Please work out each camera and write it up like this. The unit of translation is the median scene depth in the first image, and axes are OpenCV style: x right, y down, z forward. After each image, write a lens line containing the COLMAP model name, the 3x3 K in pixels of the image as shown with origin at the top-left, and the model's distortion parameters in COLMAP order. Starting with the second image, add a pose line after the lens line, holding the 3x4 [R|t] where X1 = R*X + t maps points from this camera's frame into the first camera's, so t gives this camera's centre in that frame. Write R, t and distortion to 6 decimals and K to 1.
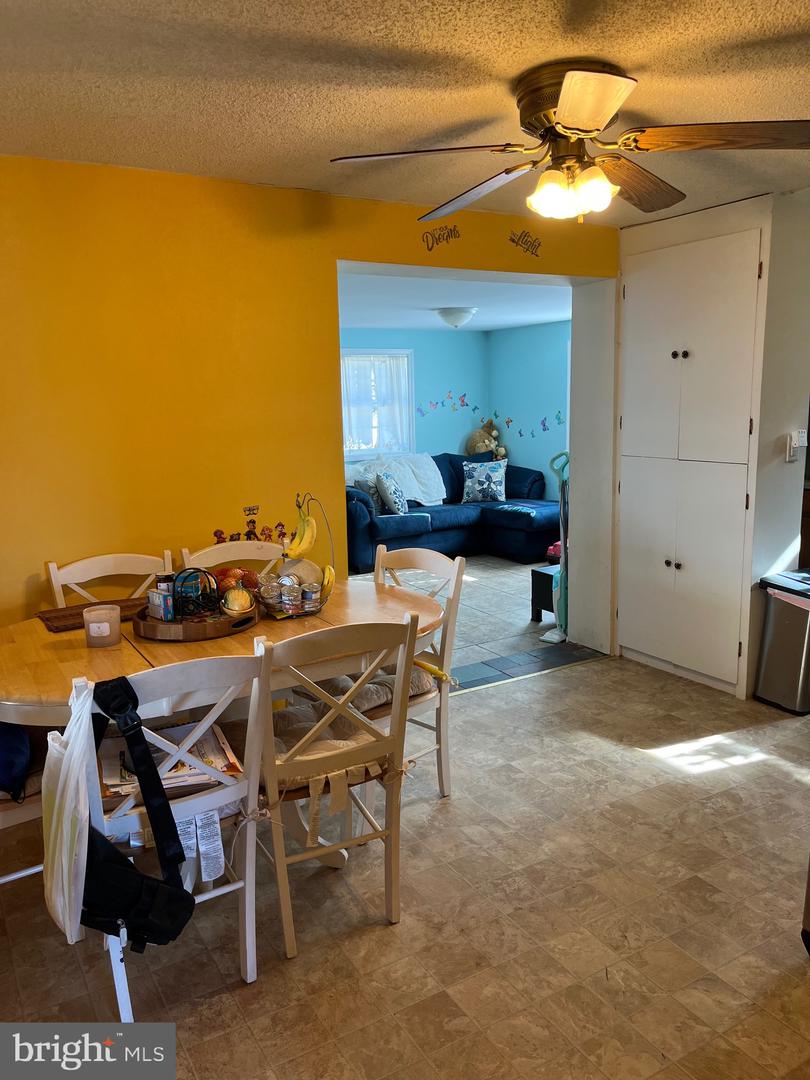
lens RADIAL K [[820.1, 0, 397.7], [0, 820.1, 541.3], [0, 0, 1]] dist [0.052853, -0.068816]
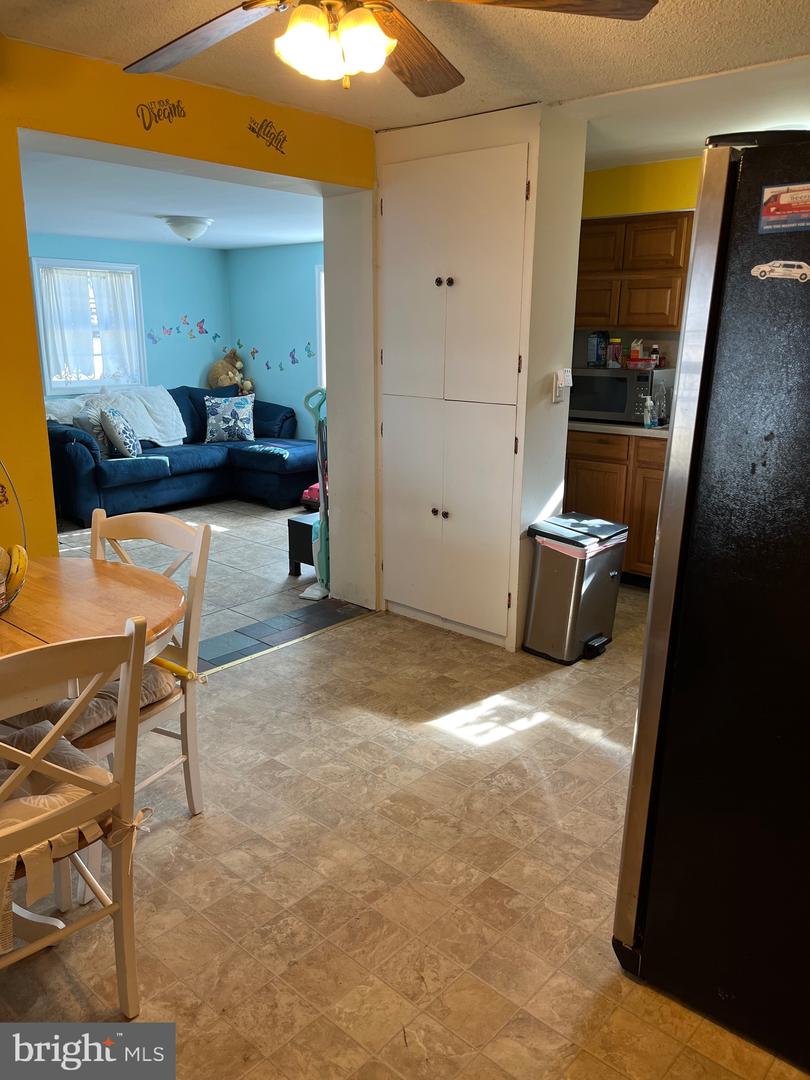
lens RADIAL K [[820.1, 0, 407.8], [0, 820.1, 531.3], [0, 0, 1]] dist [0.052853, -0.068816]
pose [[0.950347, -0.044865, 0.307942, 0.015378], [0.023546, 0.997083, 0.072603, -0.022425], [-0.310301, -0.061748, 0.948631, 0.155398]]
